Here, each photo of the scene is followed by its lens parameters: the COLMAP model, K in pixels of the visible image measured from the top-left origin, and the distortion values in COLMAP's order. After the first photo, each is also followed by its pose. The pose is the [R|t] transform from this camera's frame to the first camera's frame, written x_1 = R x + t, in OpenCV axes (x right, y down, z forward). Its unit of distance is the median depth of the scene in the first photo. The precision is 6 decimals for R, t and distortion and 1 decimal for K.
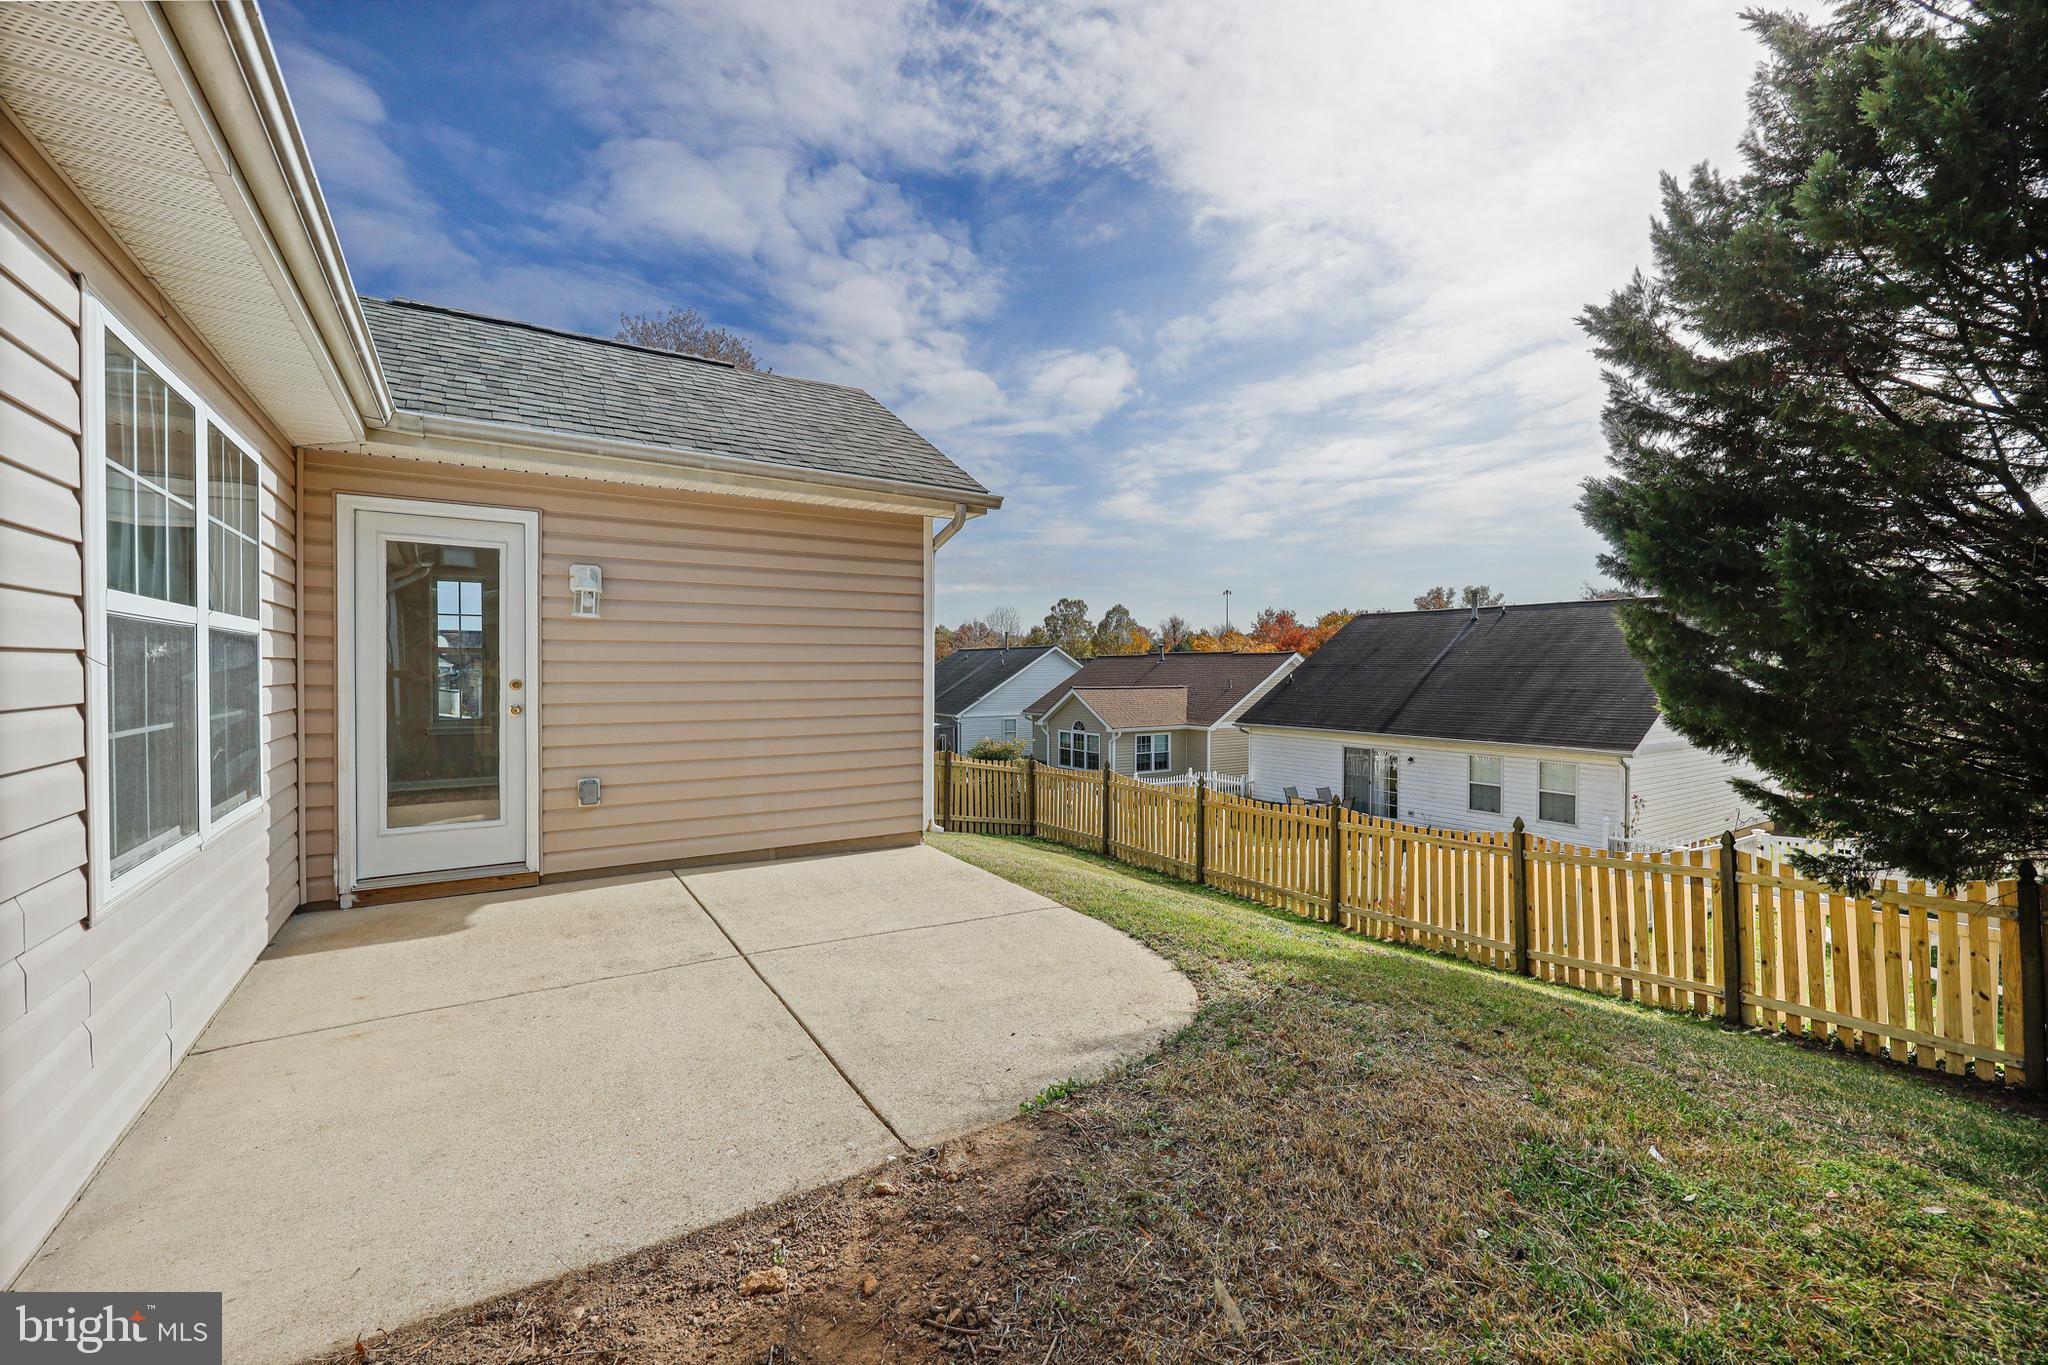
lens RADIAL K [[830.5, 0, 1040.6], [0, 830.5, 667.6], [0, 0, 1]] dist [-0.000879, 0.000003]
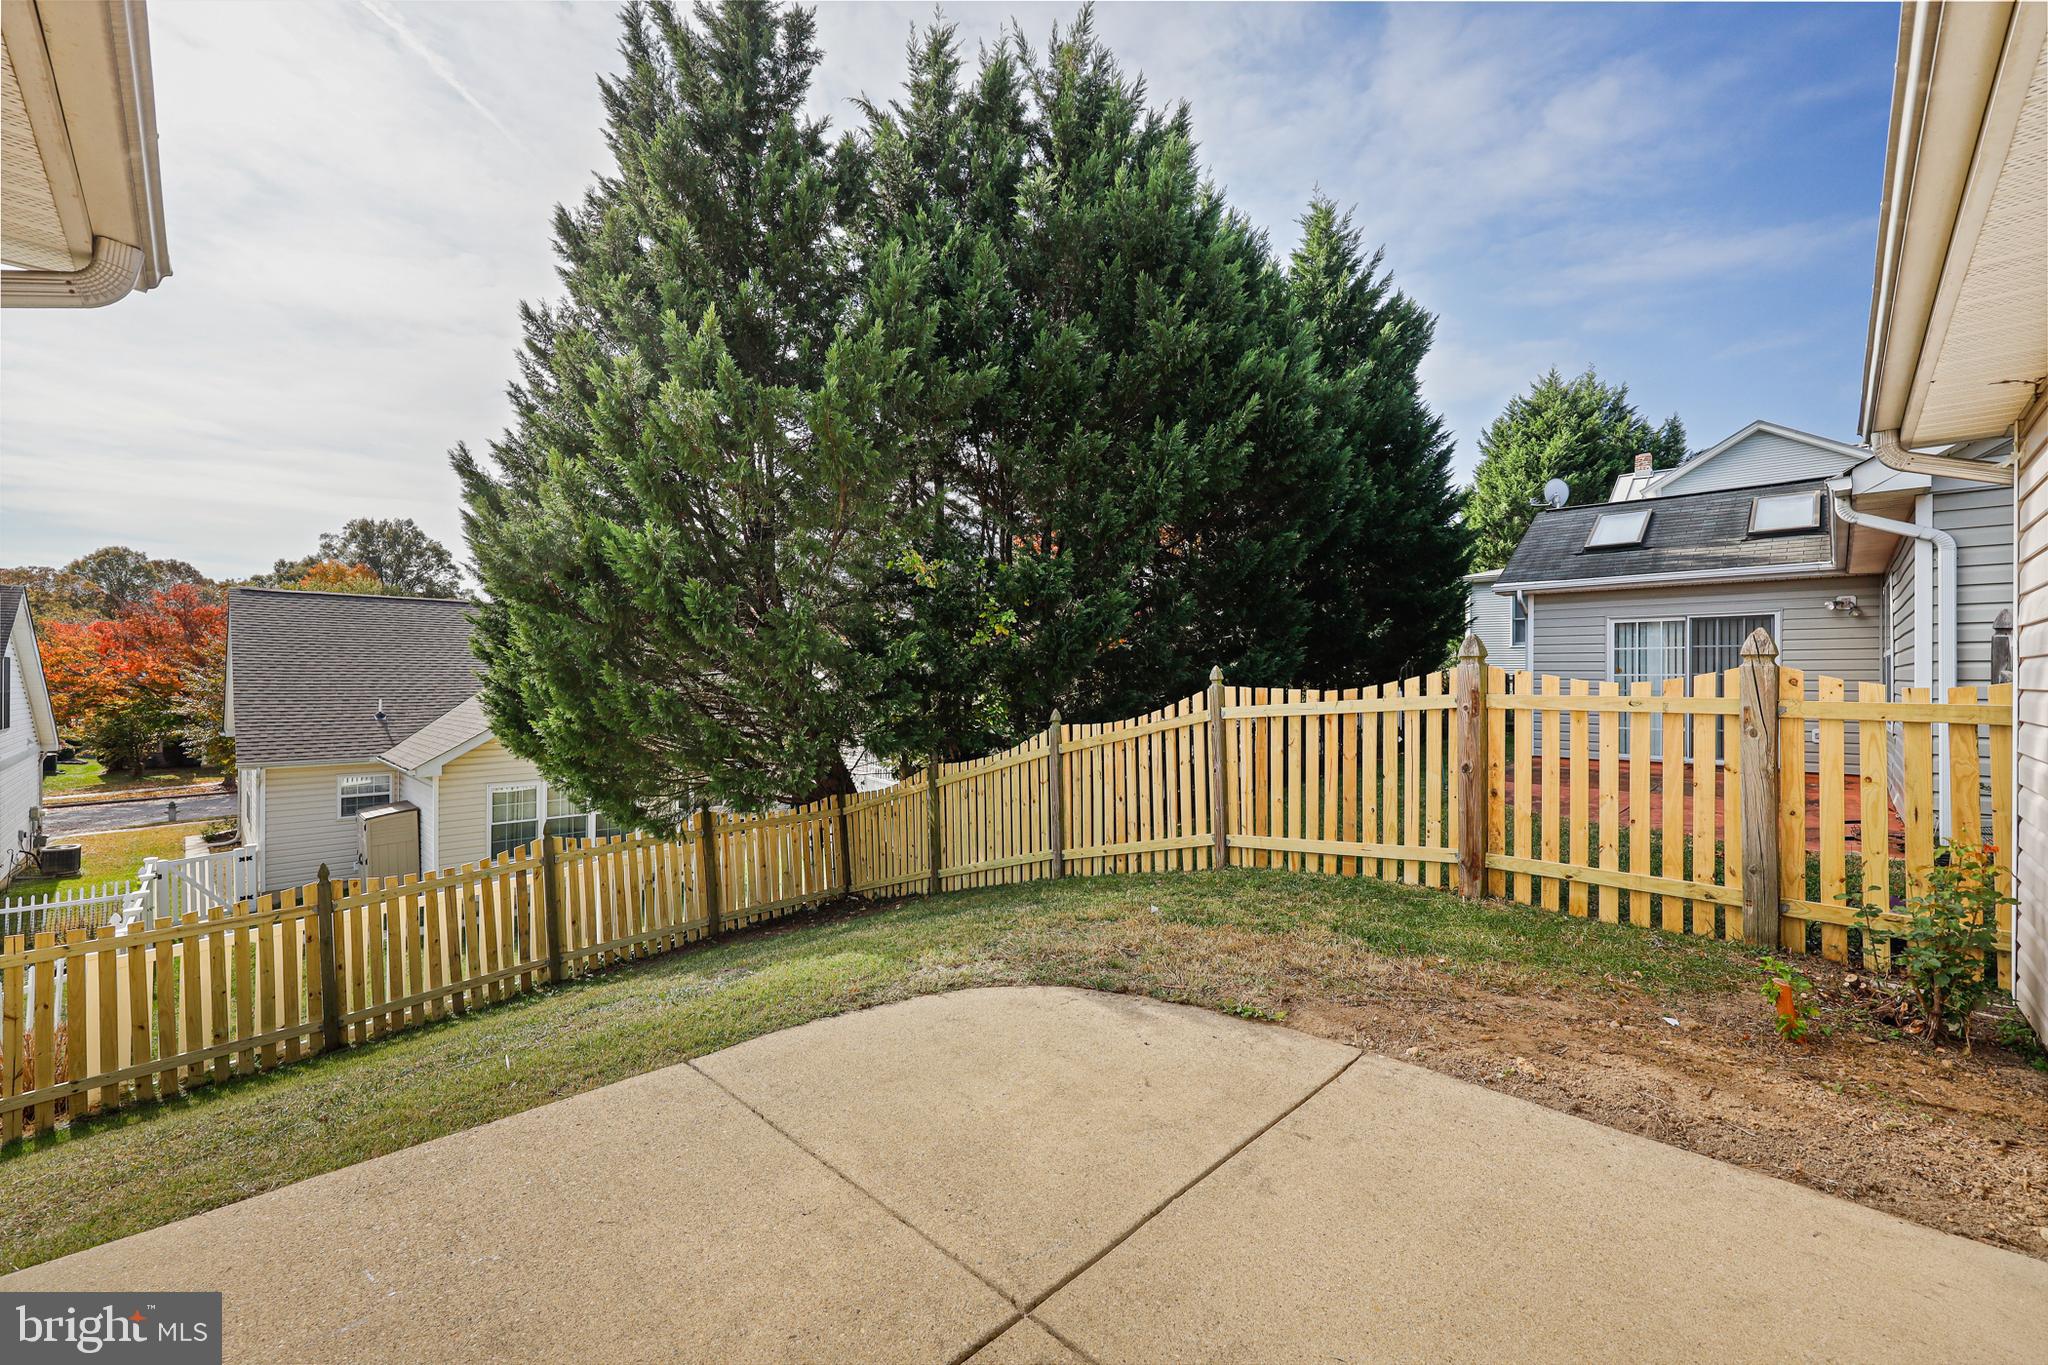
lens RADIAL K [[822.8, 0, 995.0], [0, 822.8, 688.6], [0, 0, 1]] dist [0.002221, 0.000184]
pose [[-0.178411, -0.013542, 0.983863, -0.728462], [-0.000072, 0.999905, 0.013749, -0.019610], [-0.983956, 0.002382, -0.178395, 0.974578]]
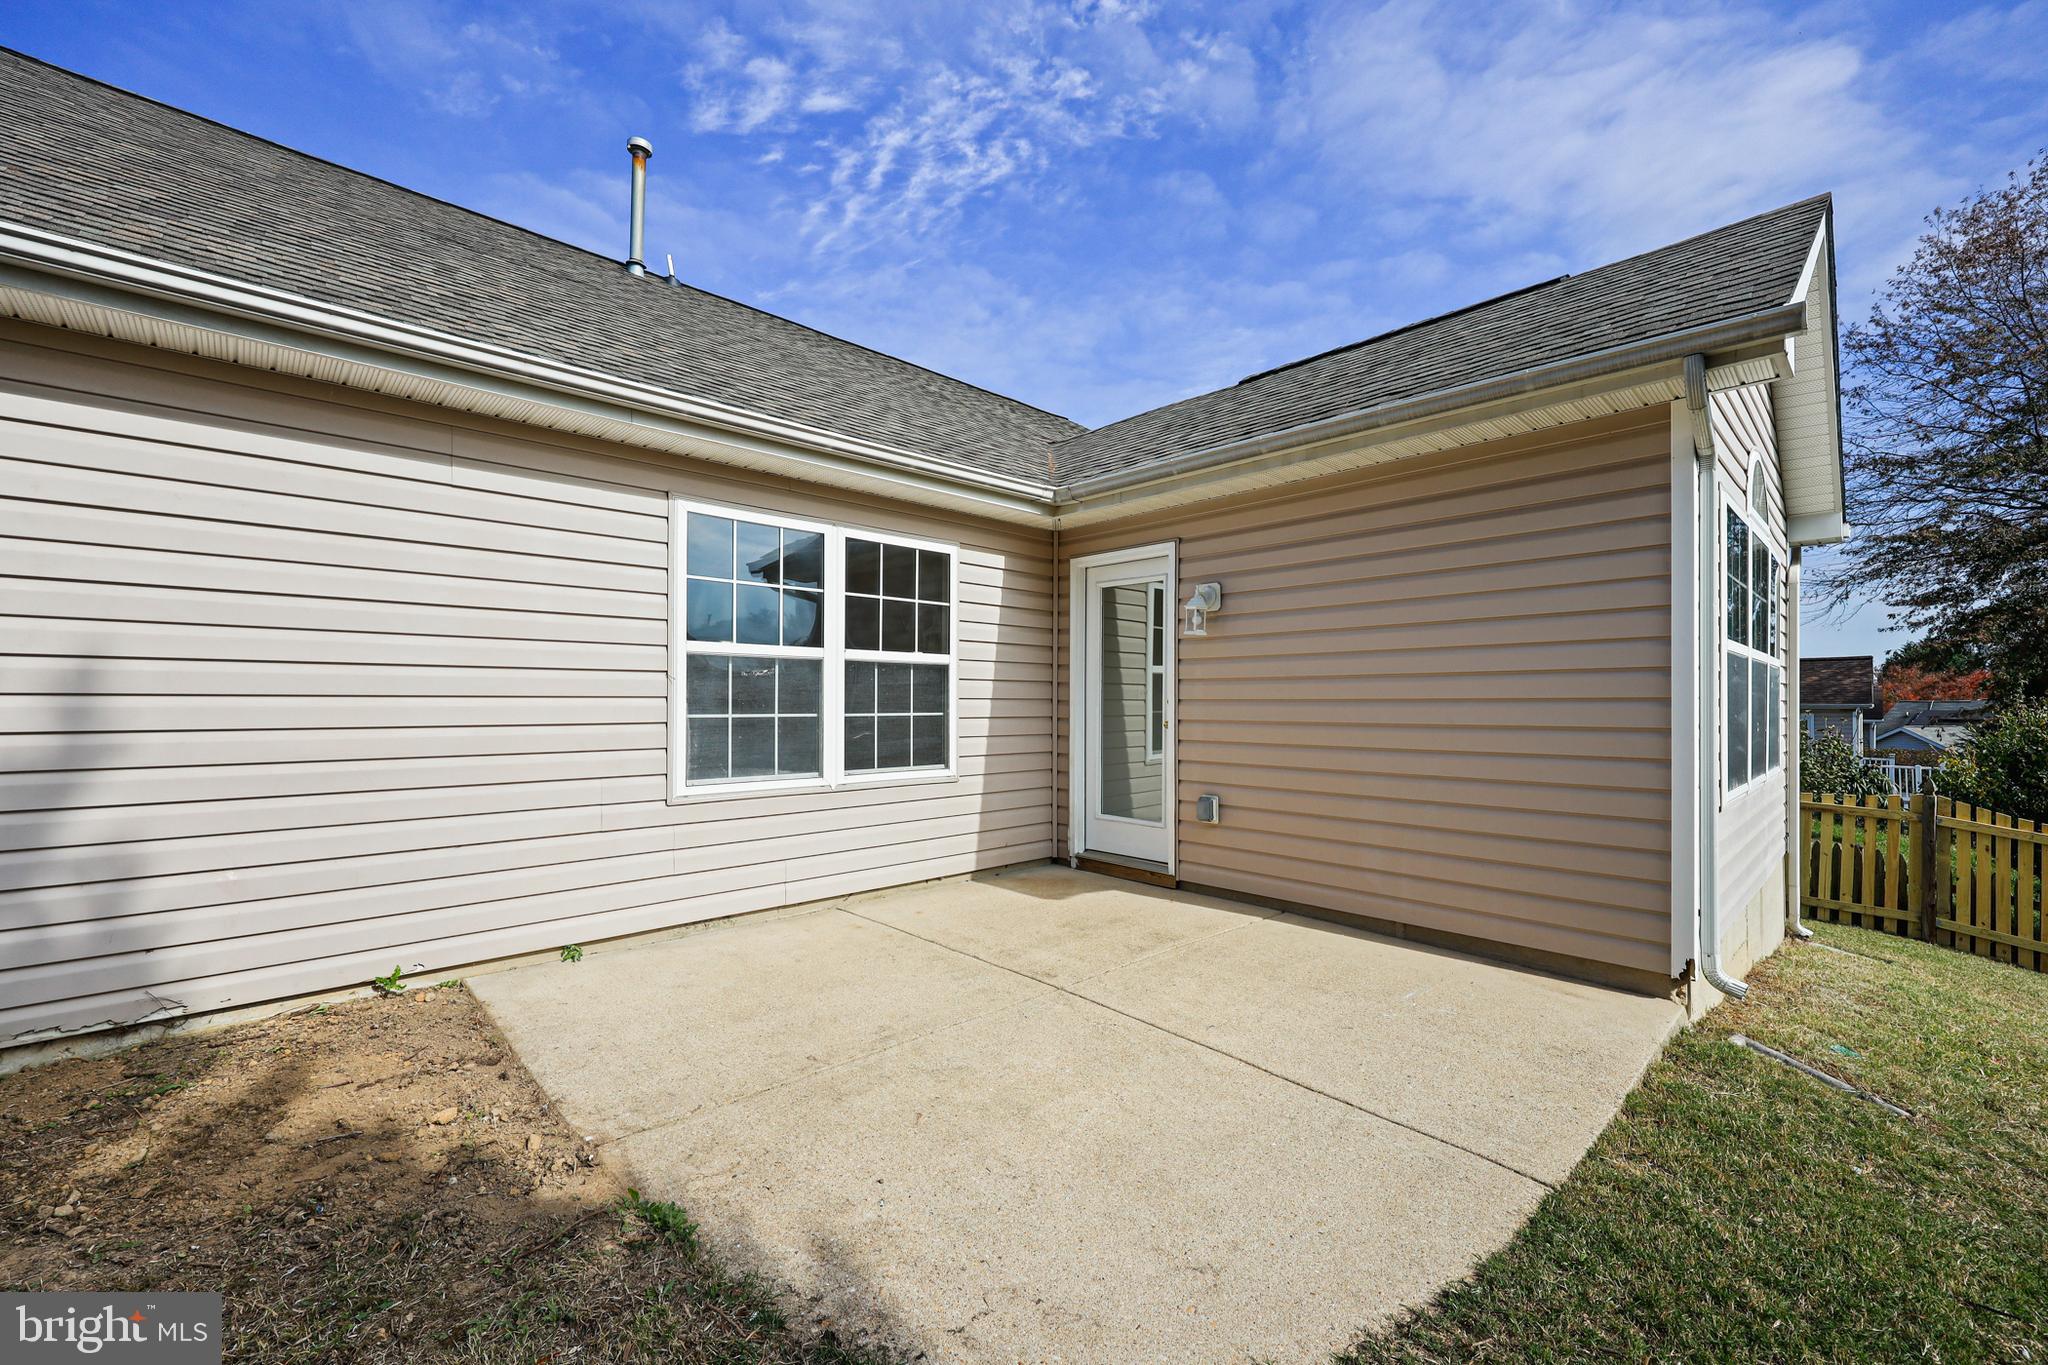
lens RADIAL K [[832.8, 0, 1014.9], [0, 832.8, 698.3], [0, 0, 1]] dist [-0.000476, -0.000034]
pose [[0.162815, -0.005934, -0.986639, 0.482598], [-0.002868, 0.999975, -0.006487, 0.027066], [0.986652, 0.003886, 0.162794, 0.705628]]
